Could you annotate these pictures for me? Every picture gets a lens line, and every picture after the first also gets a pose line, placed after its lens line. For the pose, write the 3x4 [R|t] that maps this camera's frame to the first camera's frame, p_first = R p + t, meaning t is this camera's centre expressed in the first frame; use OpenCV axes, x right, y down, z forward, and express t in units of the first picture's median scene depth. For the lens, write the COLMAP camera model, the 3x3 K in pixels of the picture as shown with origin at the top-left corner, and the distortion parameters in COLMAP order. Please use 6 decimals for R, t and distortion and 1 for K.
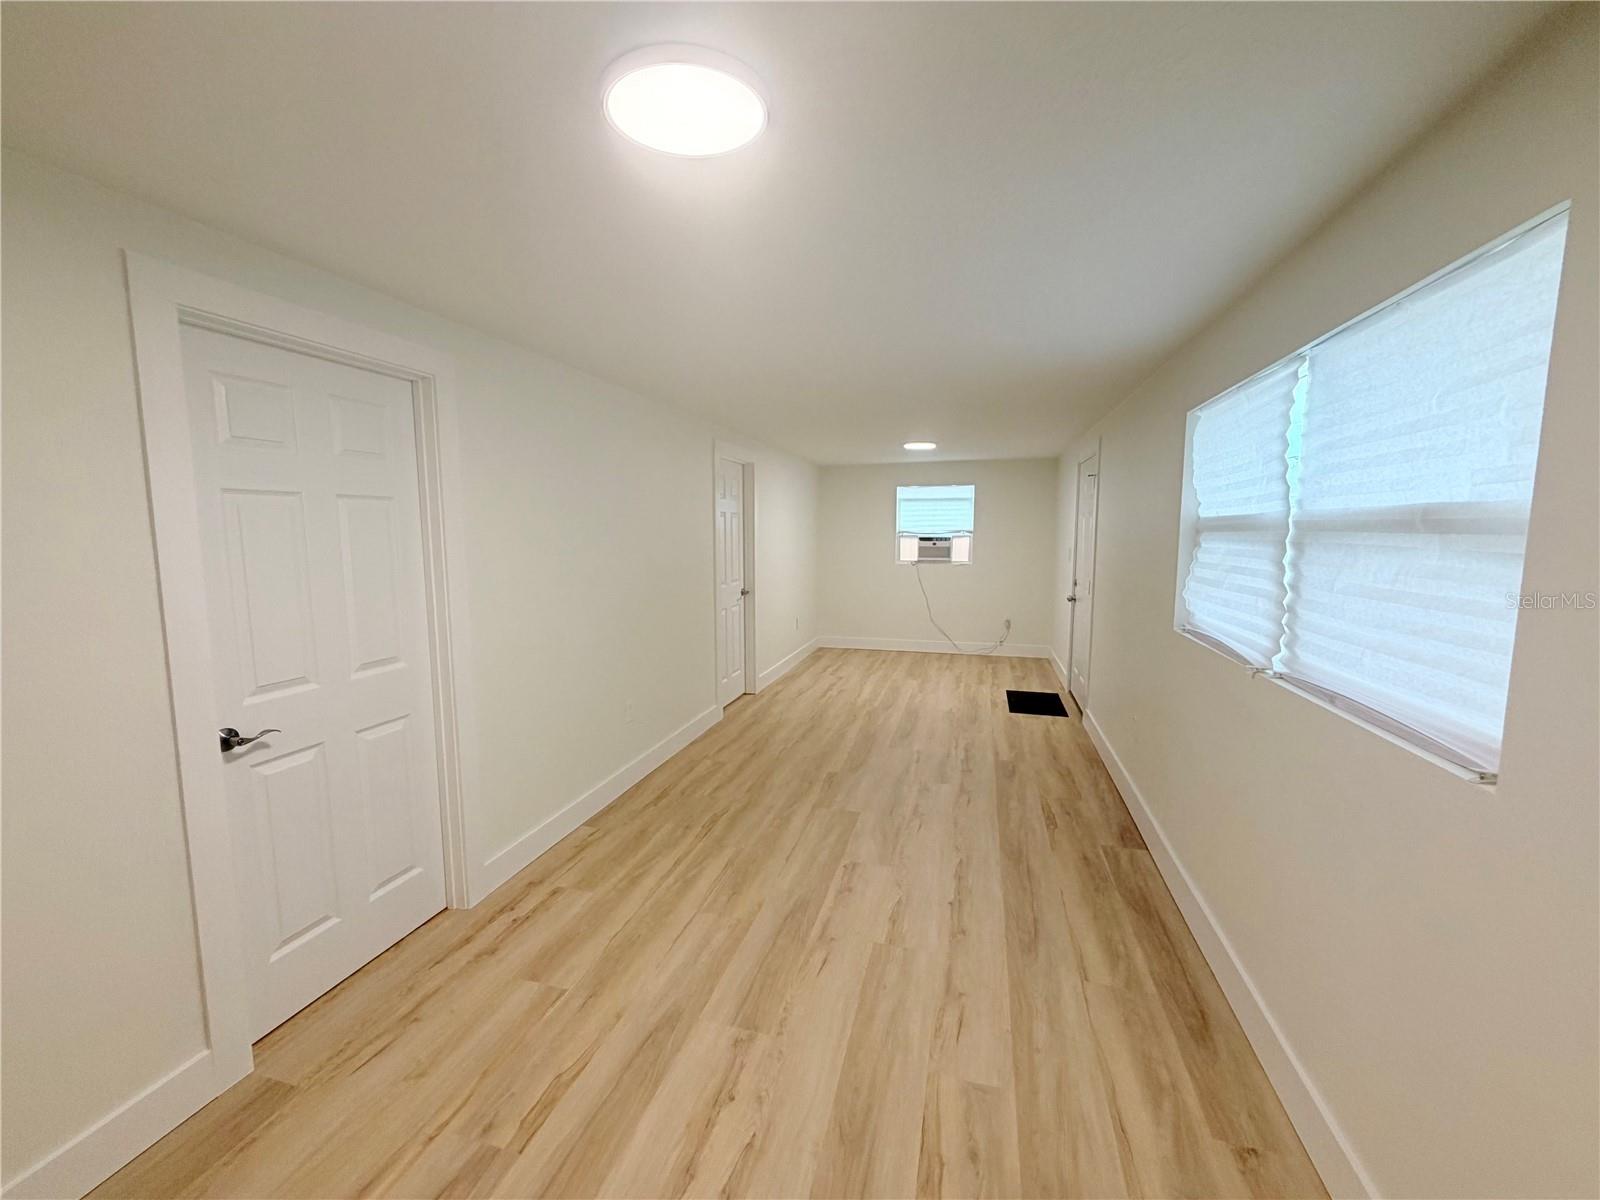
lens RADIAL K [[654.5, 0, 793.9], [0, 654.5, 598.4], [0, 0, 1]] dist [-0.000590, 0.000161]
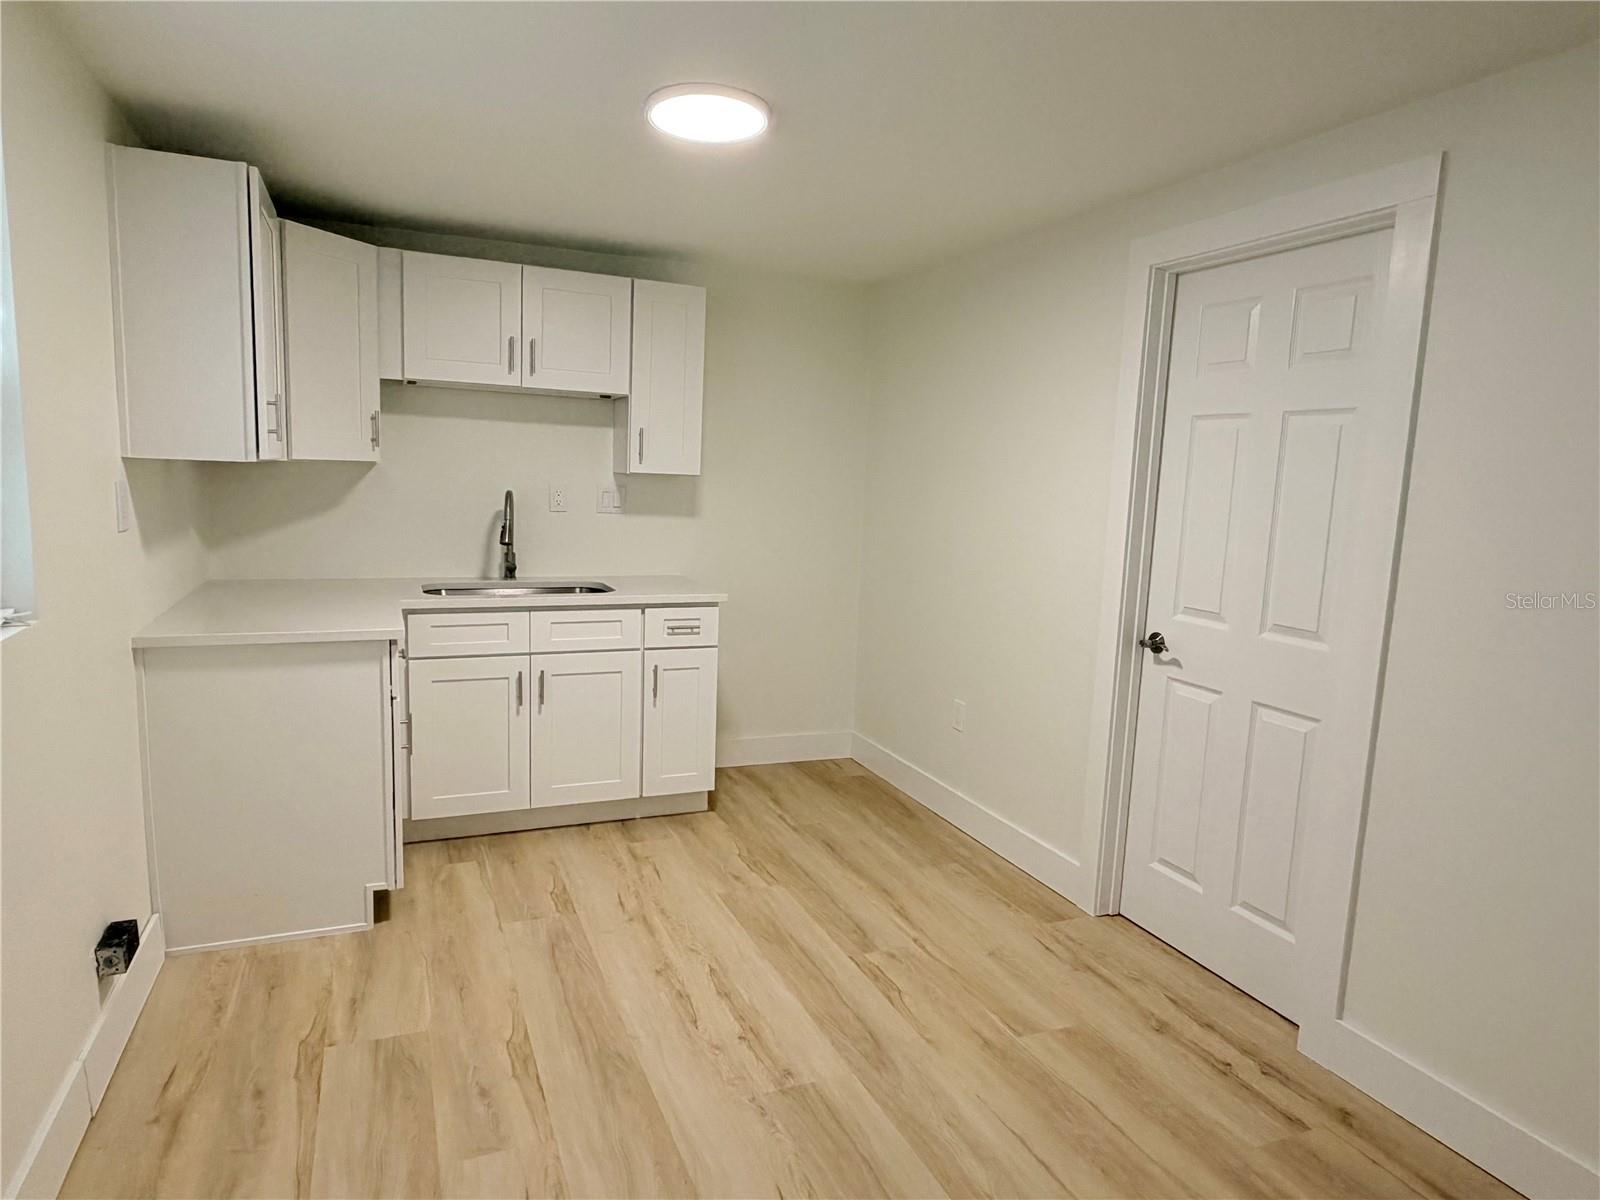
lens RADIAL K [[972.8, 0, 790.4], [0, 972.8, 606.5], [0, 0, 1]] dist [0.001466, 0.000631]
pose [[-0.784228, 0.060069, -0.617559, 0.456996], [-0.102636, 0.969033, 0.224592, -0.108264], [0.611926, 0.239515, -0.753777, 1.313502]]
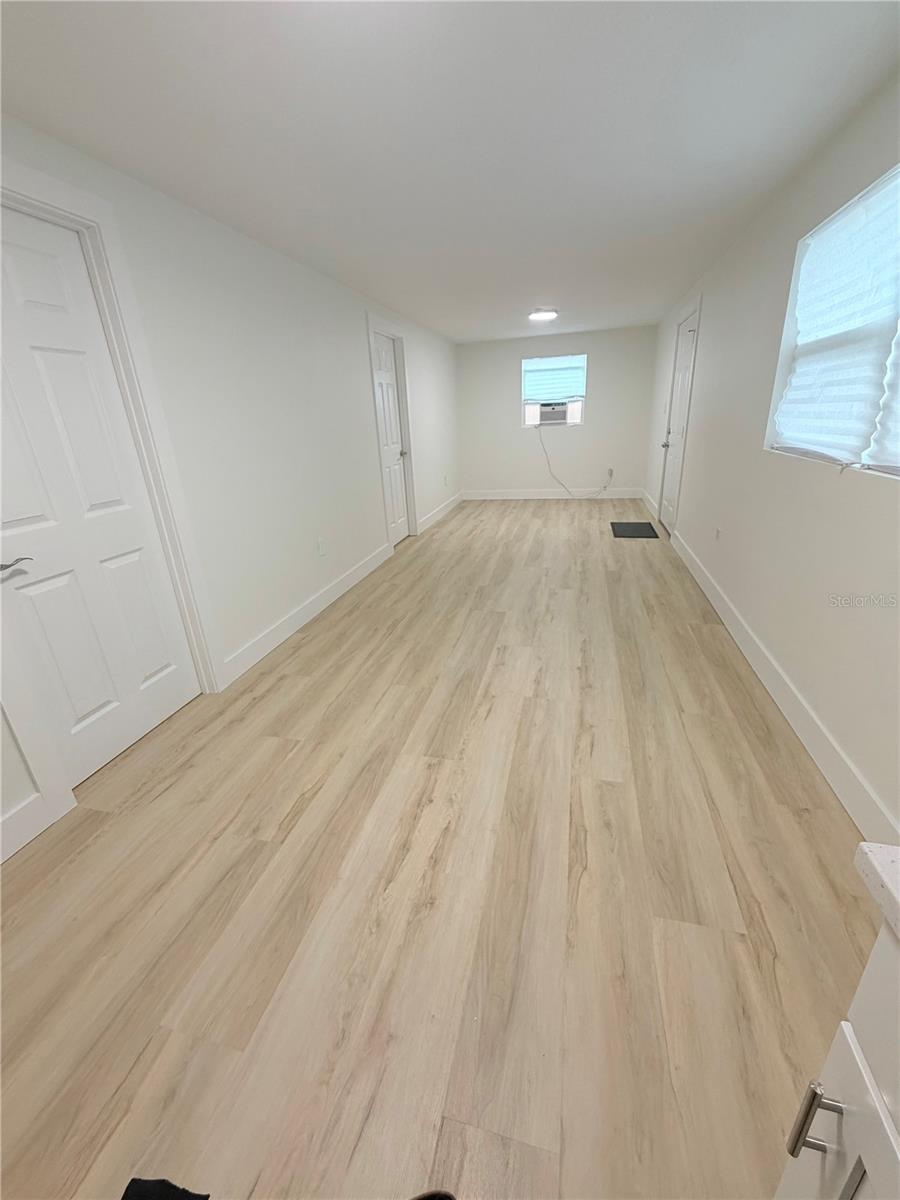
lens RADIAL K [[490.9, 0, 450.0], [0, 490.9, 600.0], [0, 0, 1]] dist [-0.000590, 0.000161]
pose [[0.998369, -0.055633, 0.012837, -0.029588], [0.050631, 0.966596, 0.251256, 0.065688], [-0.026387, -0.250196, 0.967836, 0.070510]]
